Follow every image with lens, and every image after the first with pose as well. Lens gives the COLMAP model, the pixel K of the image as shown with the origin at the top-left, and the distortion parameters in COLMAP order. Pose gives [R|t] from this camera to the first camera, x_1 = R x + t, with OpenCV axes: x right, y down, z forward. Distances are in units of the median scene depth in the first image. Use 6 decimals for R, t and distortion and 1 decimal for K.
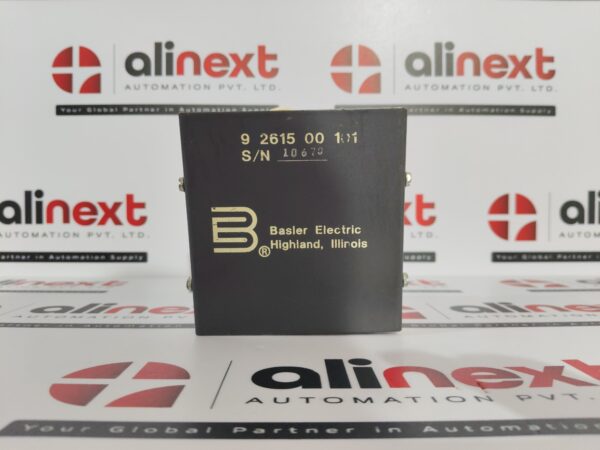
lens RADIAL K [[469.6, 0, 296.6], [0, 469.6, 226.4], [0, 0, 1]] dist [-0.042489, -0.037807]
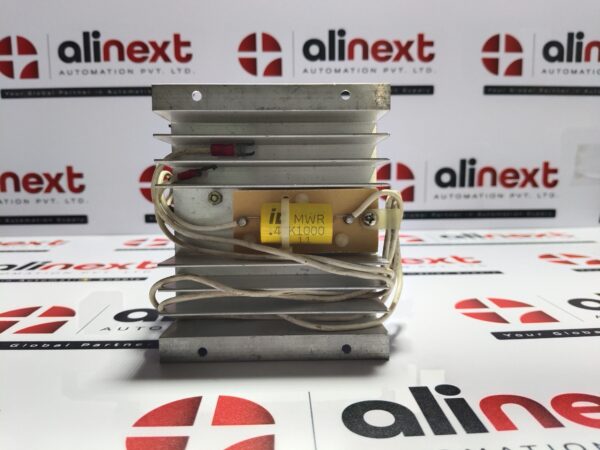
lens RADIAL K [[469.6, 0, 304.8], [0, 469.6, 229.7], [0, 0, 1]] dist [-0.042489, -0.037807]
pose [[0.999157, -0.012928, 0.038968, 0.188205], [0.007676, 0.991219, 0.132006, -0.060069], [-0.040333, -0.131595, 0.990483, -0.199110]]
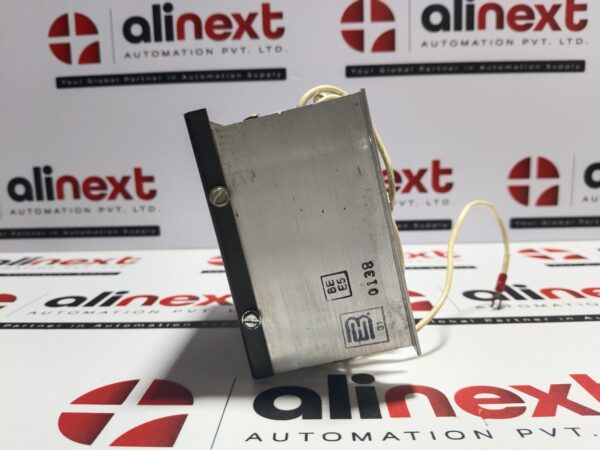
lens RADIAL K [[469.6, 0, 297.5], [0, 469.6, 226.5], [0, 0, 1]] dist [-0.042489, -0.037807]
pose [[0.998755, -0.020589, -0.045438, 0.021168], [0.026939, 0.989227, 0.143889, -0.079143], [0.041986, -0.144934, 0.988550, 0.024508]]
